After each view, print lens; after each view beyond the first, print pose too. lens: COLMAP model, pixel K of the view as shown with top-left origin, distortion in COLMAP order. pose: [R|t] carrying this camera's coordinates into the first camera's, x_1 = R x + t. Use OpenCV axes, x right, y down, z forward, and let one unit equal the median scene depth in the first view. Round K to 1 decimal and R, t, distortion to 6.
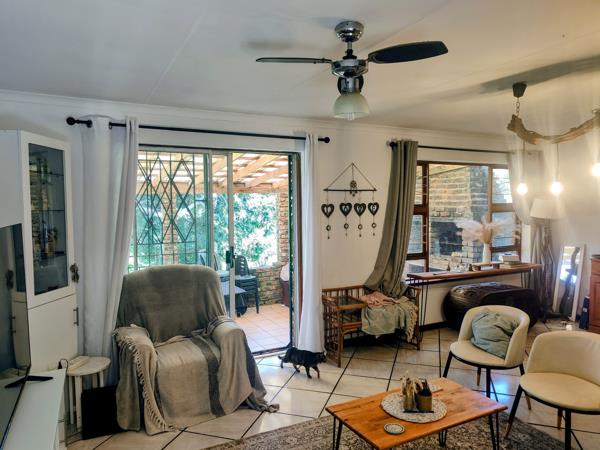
lens RADIAL K [[429.9, 0, 300.0], [0, 429.9, 225.0], [0, 0, 1]] dist [0.069015, -0.078352]
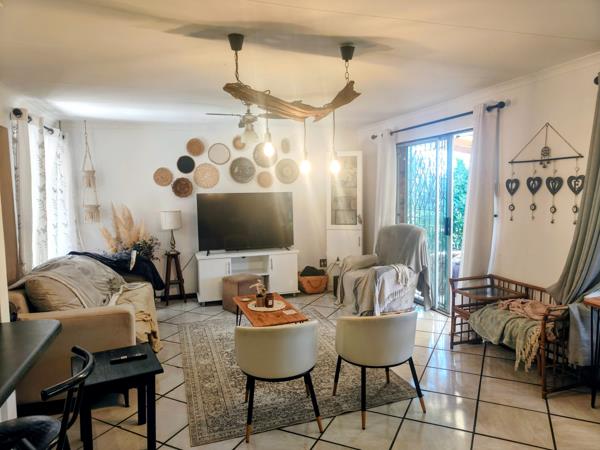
lens RADIAL K [[417.1, 0, 300.0], [0, 417.1, 225.0], [0, 0, 1]] dist [0.018820, -0.006569]
pose [[-0.175860, 0.096702, -0.979654, 0.930240], [-0.031543, 0.994099, 0.103790, -0.030664], [0.983910, 0.049154, -0.171772, 0.717459]]
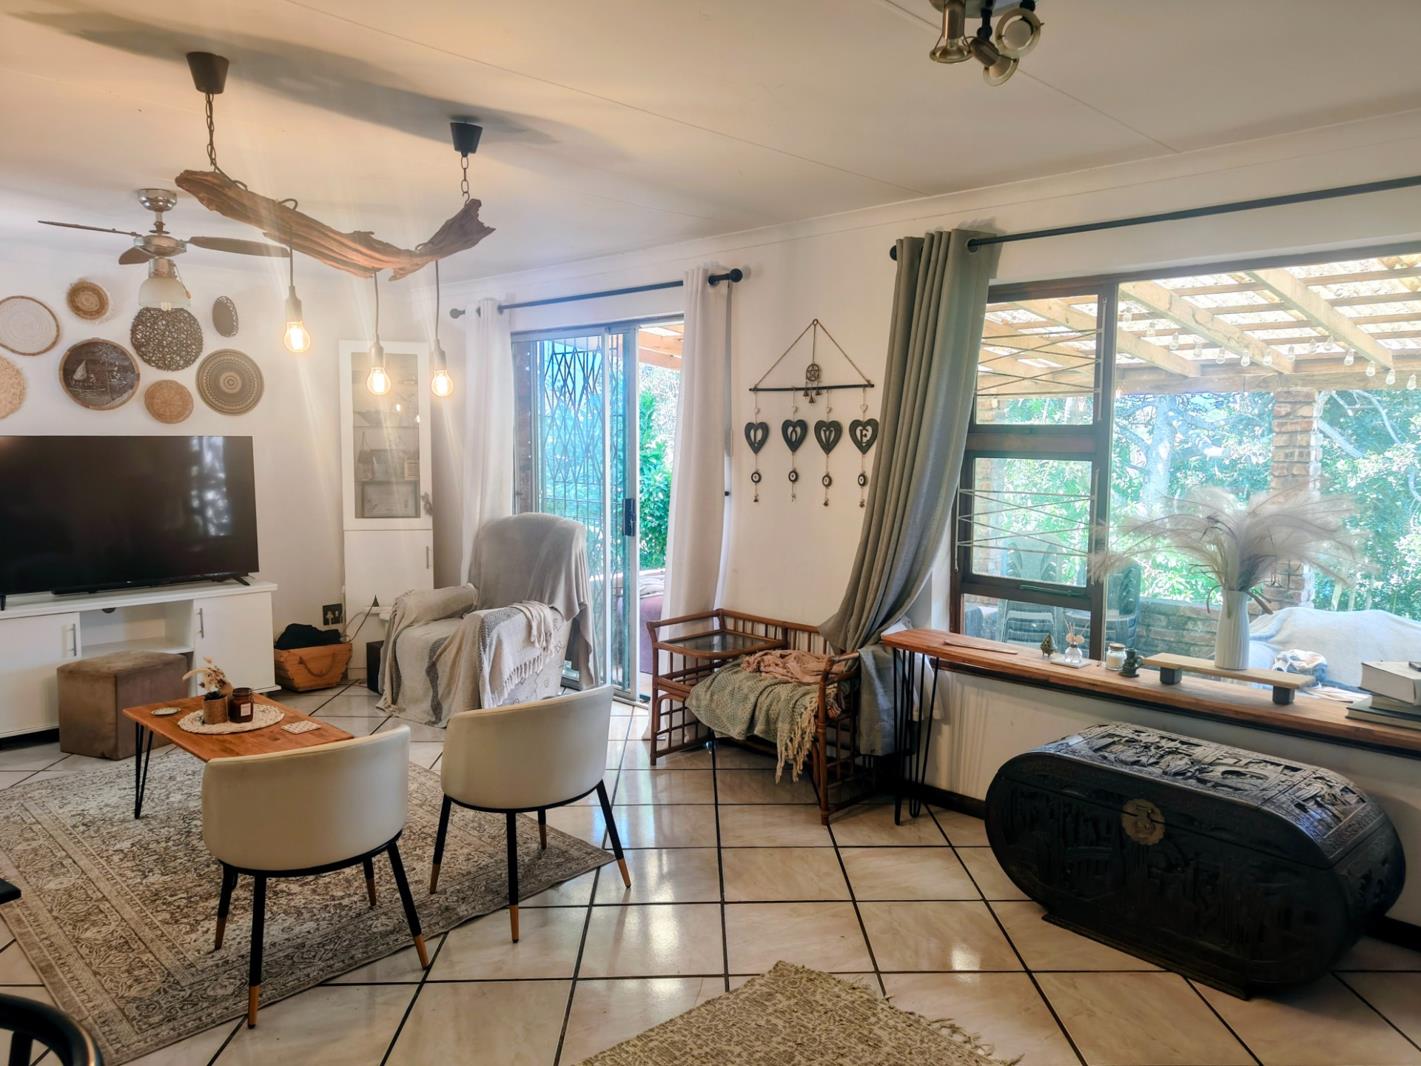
lens RADIAL K [[1018.1, 0, 710.5], [0, 1018.1, 533.0], [0, 0, 1]] dist [0.069015, -0.078352]
pose [[0.296057, 0.104112, -0.949479, 1.021633], [-0.057934, 0.994169, 0.090947, -0.027465], [0.953412, 0.028081, 0.300363, 0.631669]]
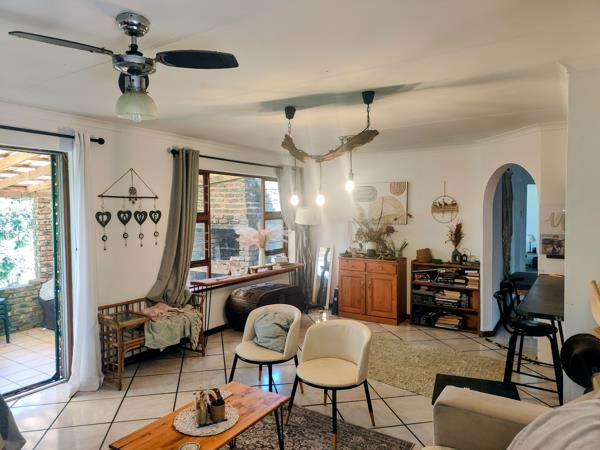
lens RADIAL K [[417.1, 0, 300.0], [0, 417.1, 225.0], [0, 0, 1]] dist [0.018820, -0.006569]
pose [[0.870060, -0.012201, 0.492795, -0.009215], [0.019290, 0.999771, -0.009304, -0.004736], [-0.492568, 0.017600, 0.870096, 0.030314]]
